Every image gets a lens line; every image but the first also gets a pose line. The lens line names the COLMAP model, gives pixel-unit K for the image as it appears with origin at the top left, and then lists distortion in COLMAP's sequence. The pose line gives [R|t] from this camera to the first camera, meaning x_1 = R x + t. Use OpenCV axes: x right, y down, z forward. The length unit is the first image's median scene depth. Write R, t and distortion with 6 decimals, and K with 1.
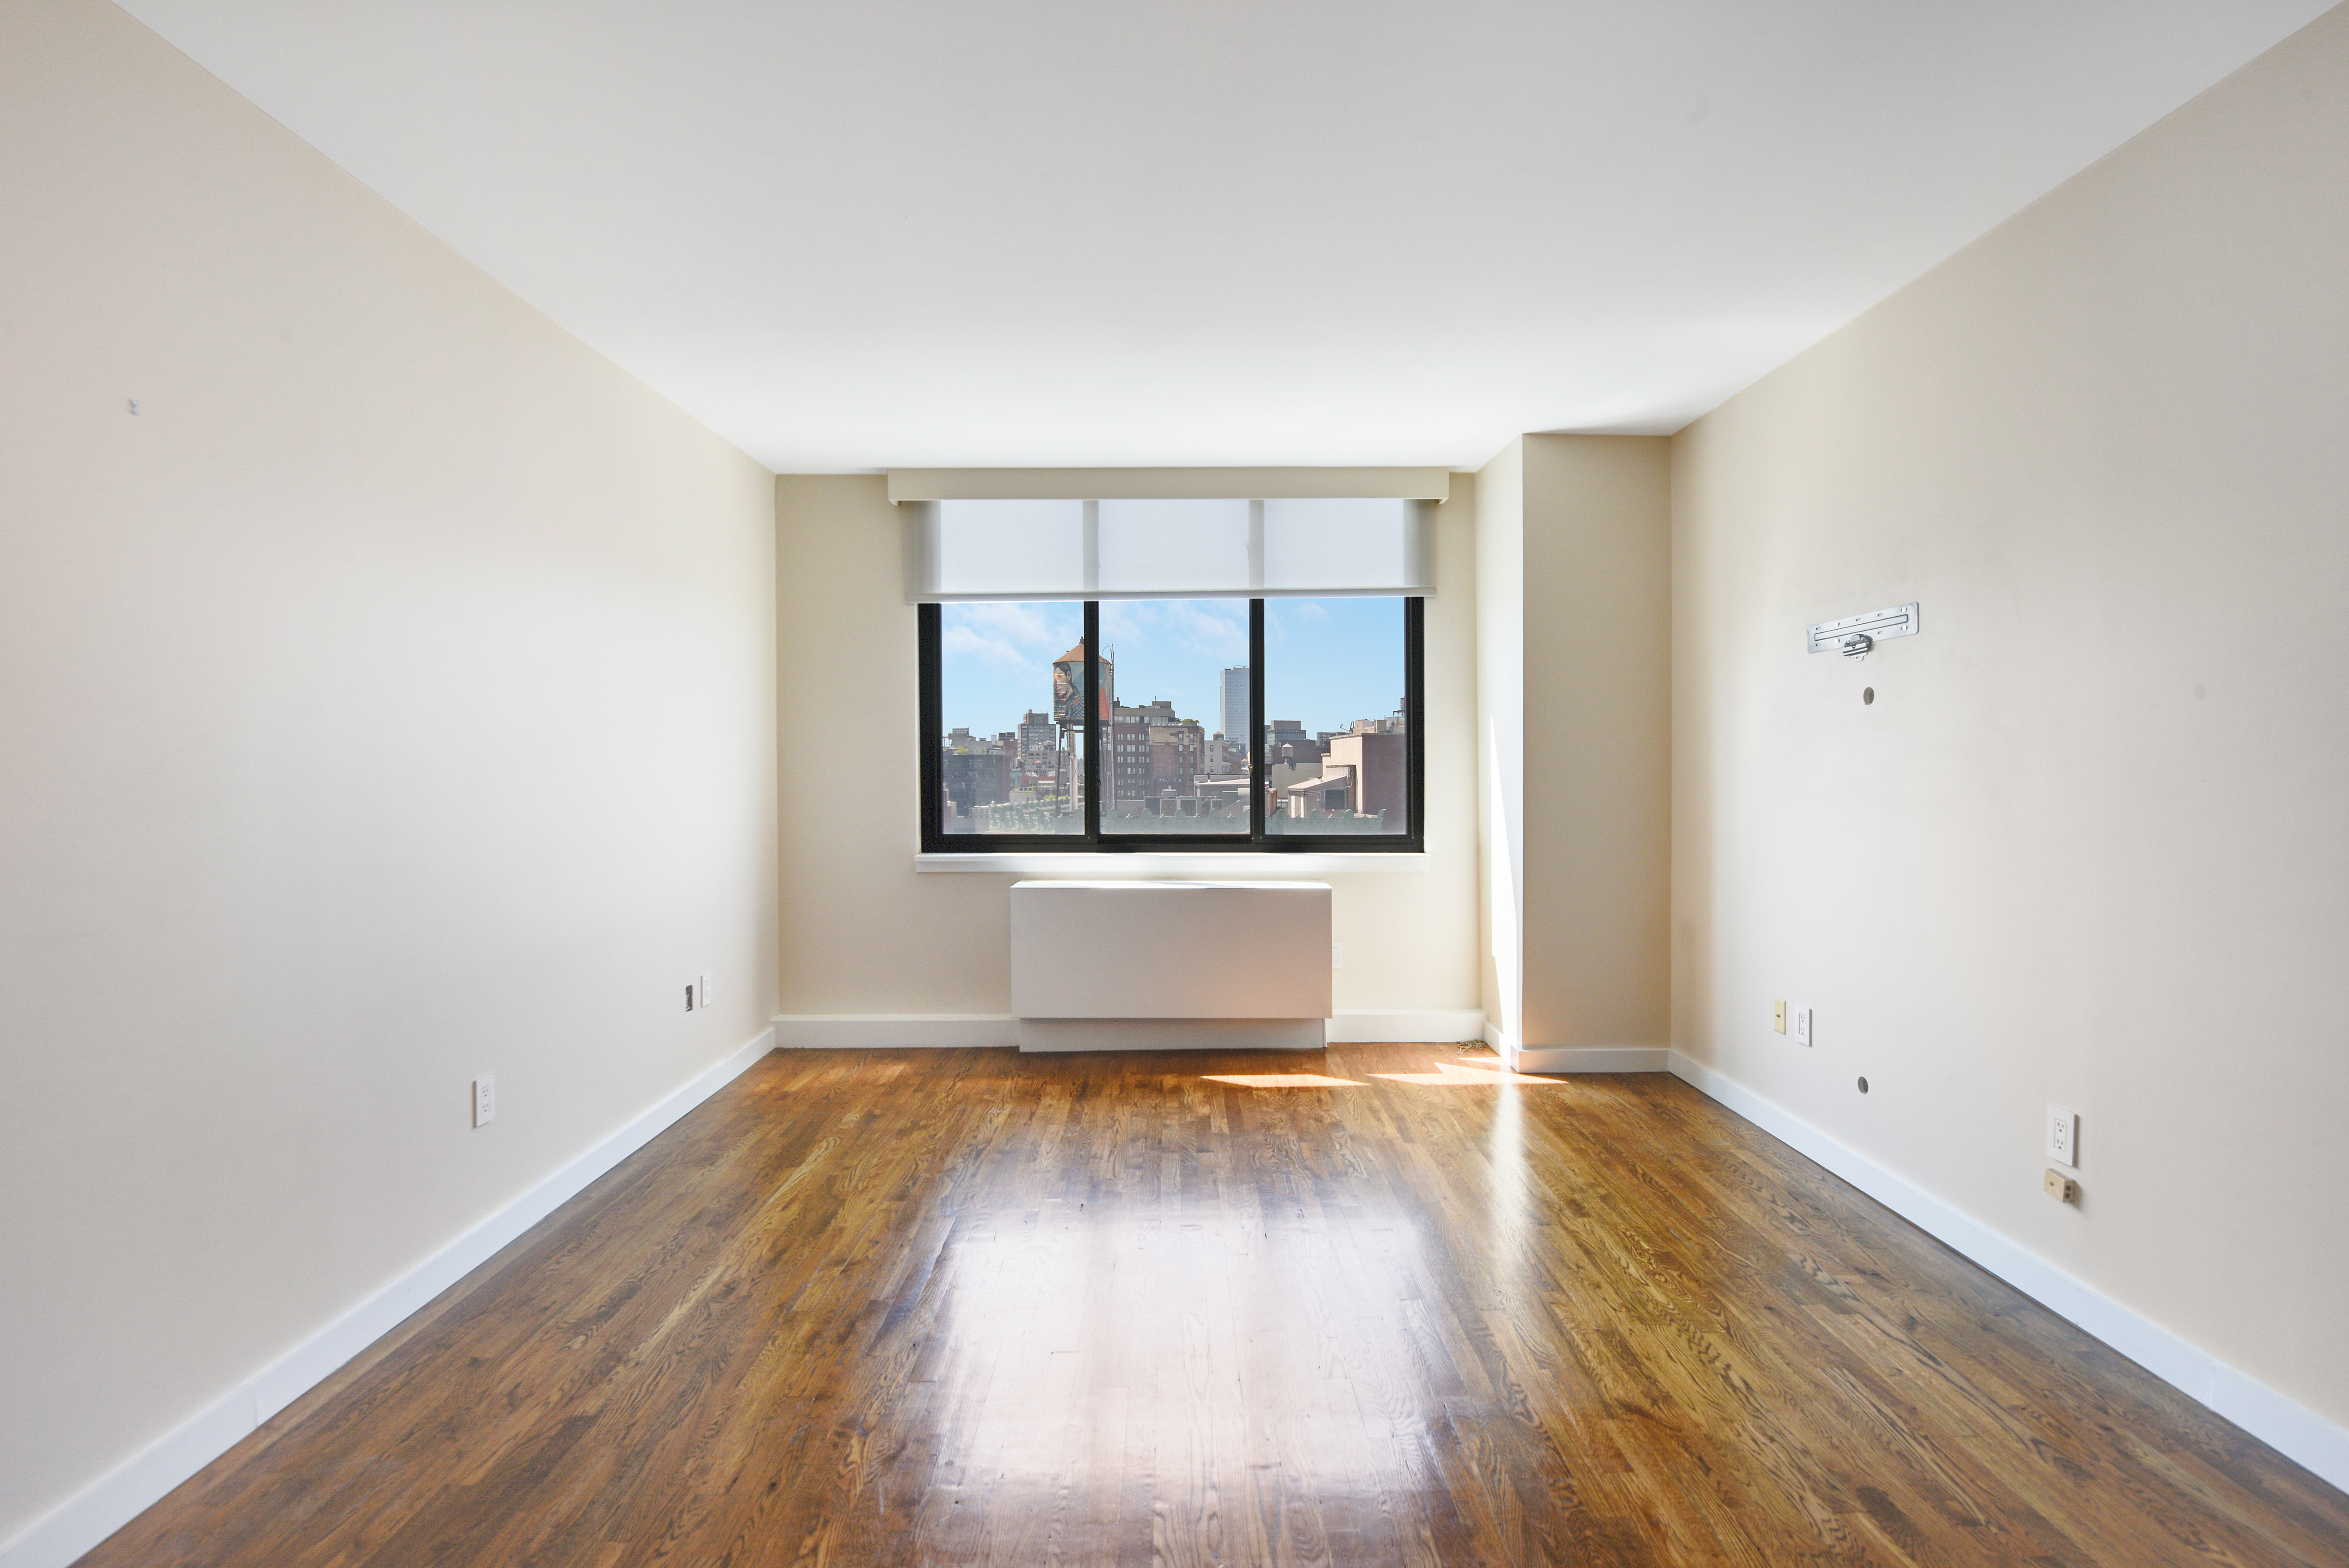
lens RADIAL K [[1110.9, 0, 1174.5], [0, 1110.9, 784.0], [0, 0, 1]] dist [0.084062, 0.000030]
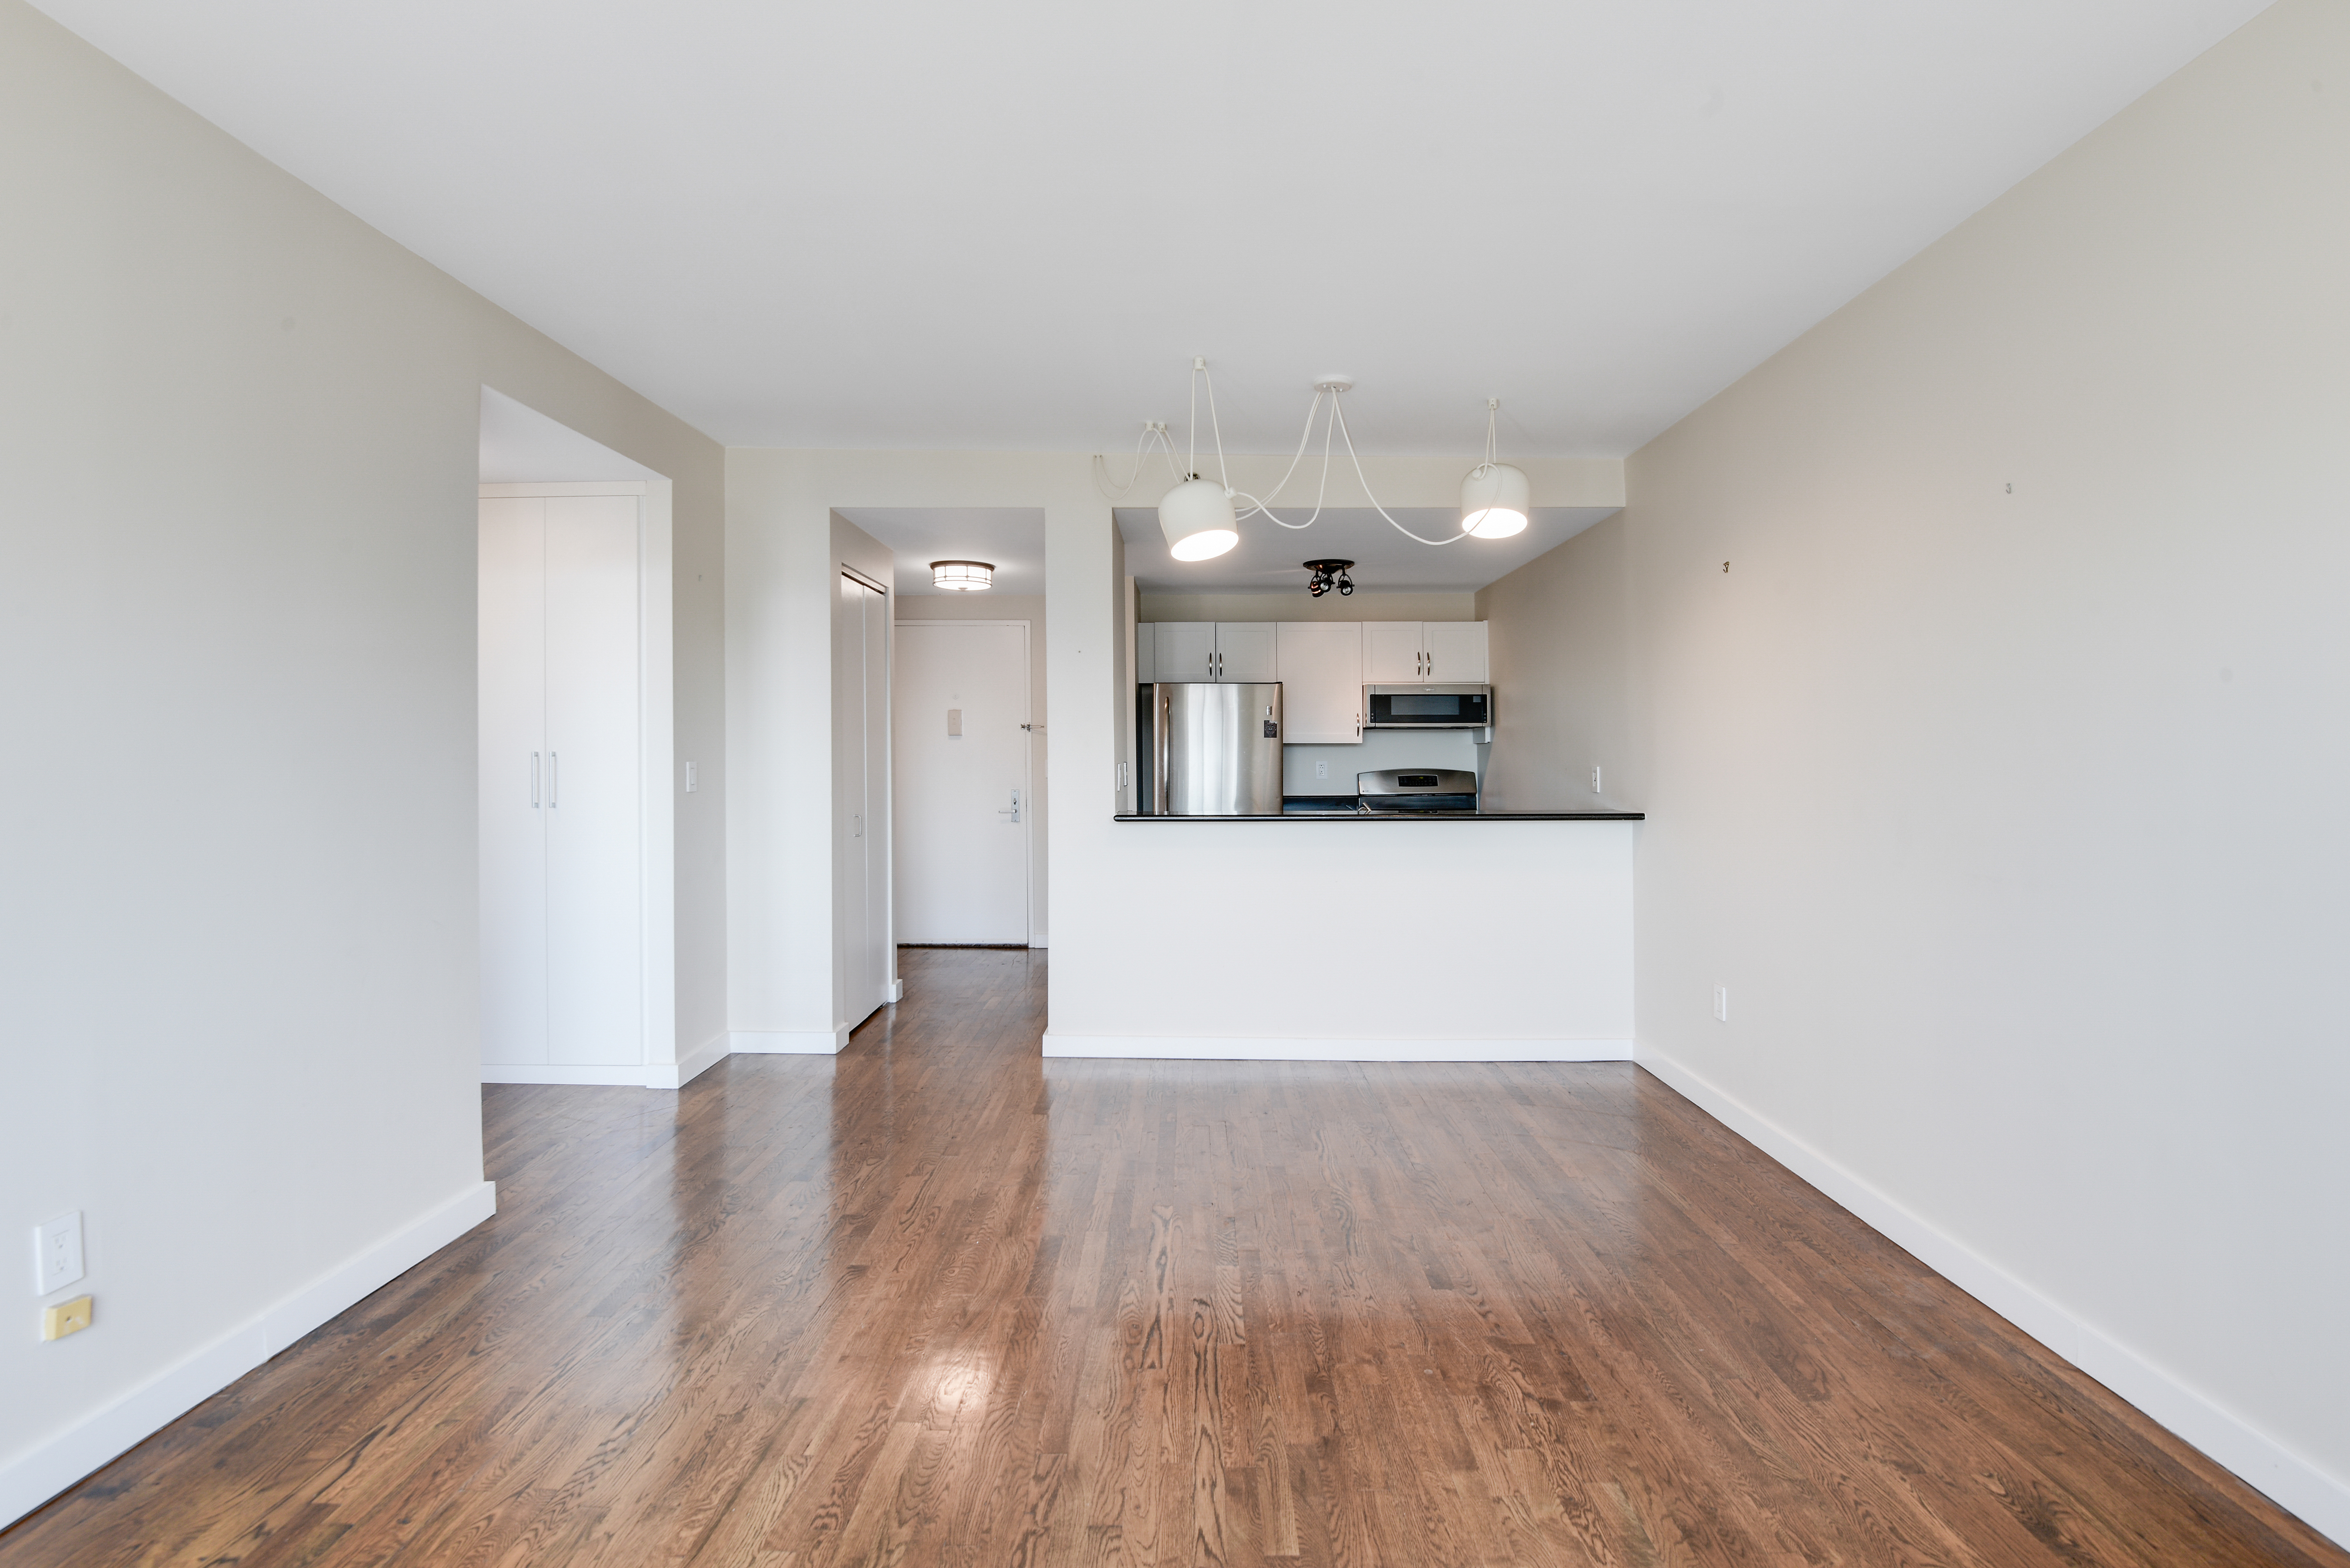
lens RADIAL K [[1186.5, 0, 1175.0], [0, 1186.5, 784.0], [0, 0, 1]] dist [-0.003393, -0.000415]
pose [[-0.999781, 0.001539, 0.020865, 0.027351], [0.002211, 0.999478, 0.032222, -0.025361], [-0.020805, 0.032261, -0.999263, 1.927200]]
